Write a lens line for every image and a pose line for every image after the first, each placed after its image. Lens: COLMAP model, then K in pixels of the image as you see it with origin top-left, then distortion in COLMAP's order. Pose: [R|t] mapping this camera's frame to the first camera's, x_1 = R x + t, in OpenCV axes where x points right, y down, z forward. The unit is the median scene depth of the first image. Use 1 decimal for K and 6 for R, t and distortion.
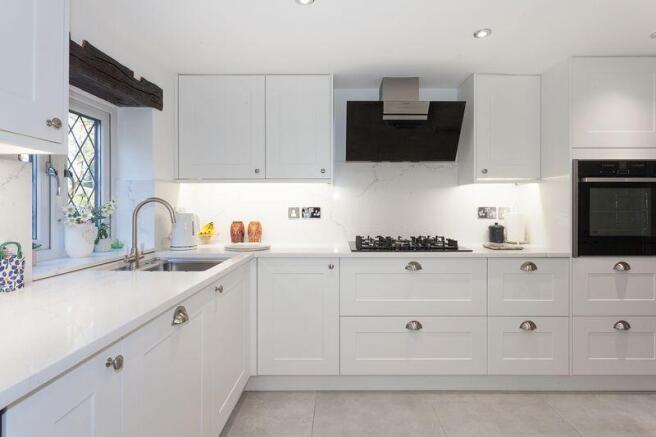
lens RADIAL K [[349.0, 0, 328.9], [0, 349.0, 205.7], [0, 0, 1]] dist [0.001964, 0.000627]
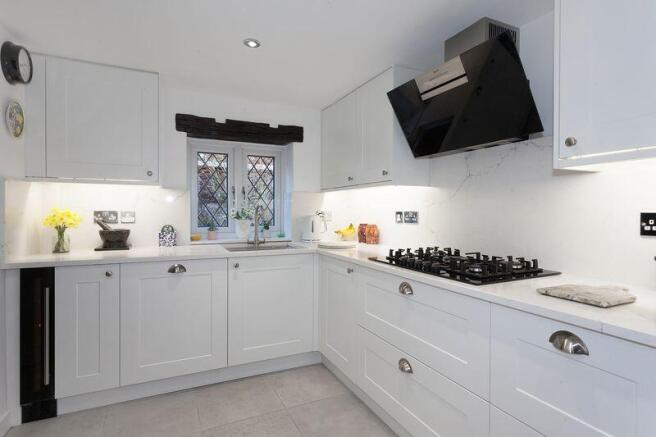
lens RADIAL K [[336.3, 0, 328.4], [0, 336.3, 214.0], [0, 0, 1]] dist [0.001617, 0.000783]
pose [[0.437938, 0.010344, -0.898946, 0.788102], [-0.004282, 0.999946, 0.009420, 0.004195], [0.898995, -0.000276, 0.437959, 0.496221]]
